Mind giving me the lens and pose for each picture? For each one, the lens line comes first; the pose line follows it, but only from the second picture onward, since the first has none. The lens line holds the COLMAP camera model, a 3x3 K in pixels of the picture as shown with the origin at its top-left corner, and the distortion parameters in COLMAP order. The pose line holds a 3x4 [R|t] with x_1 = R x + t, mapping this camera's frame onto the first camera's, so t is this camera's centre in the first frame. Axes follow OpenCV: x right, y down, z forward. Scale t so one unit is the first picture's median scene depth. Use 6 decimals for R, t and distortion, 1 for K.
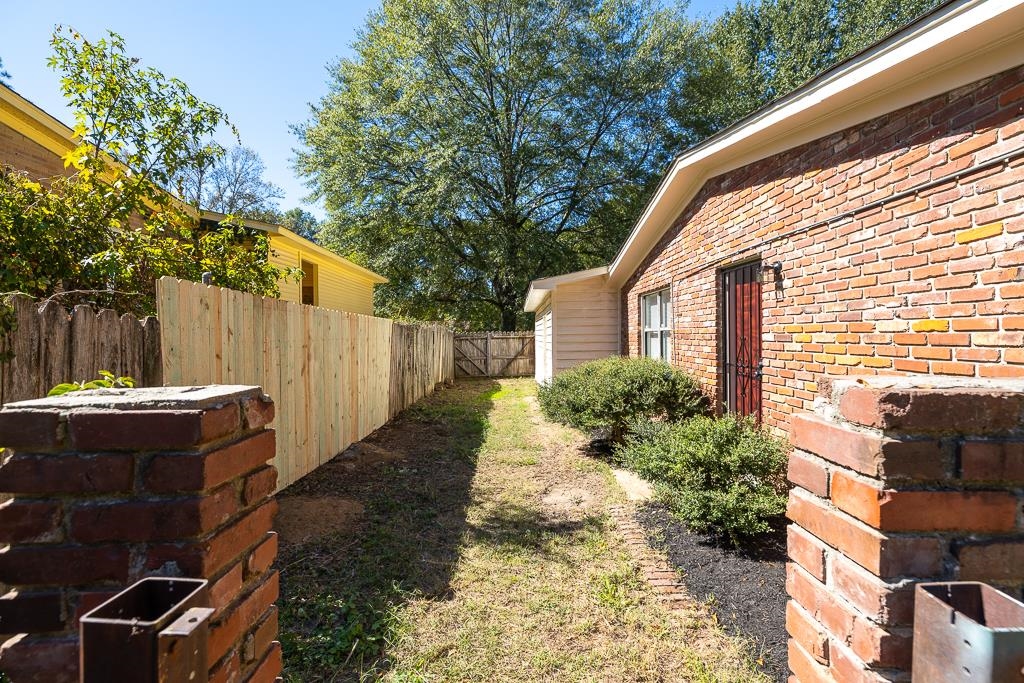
lens RADIAL K [[439.3, 0, 514.6], [0, 439.3, 342.5], [0, 0, 1]] dist [0.005379, 0.000222]
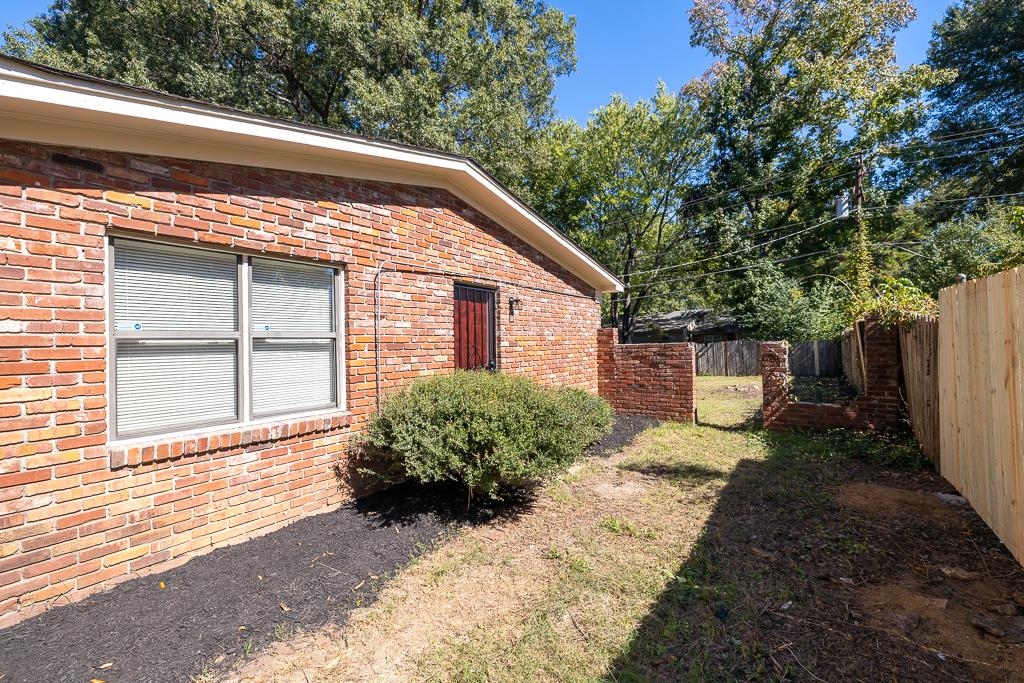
lens RADIAL K [[439.3, 0, 514.6], [0, 439.3, 342.5], [0, 0, 1]] dist [0.005379, 0.000222]
pose [[-0.815799, 0.032640, 0.577414, -0.255129], [0.041511, 0.999136, 0.002169, -0.014616], [-0.576844, 0.025739, -0.816448, 1.709165]]
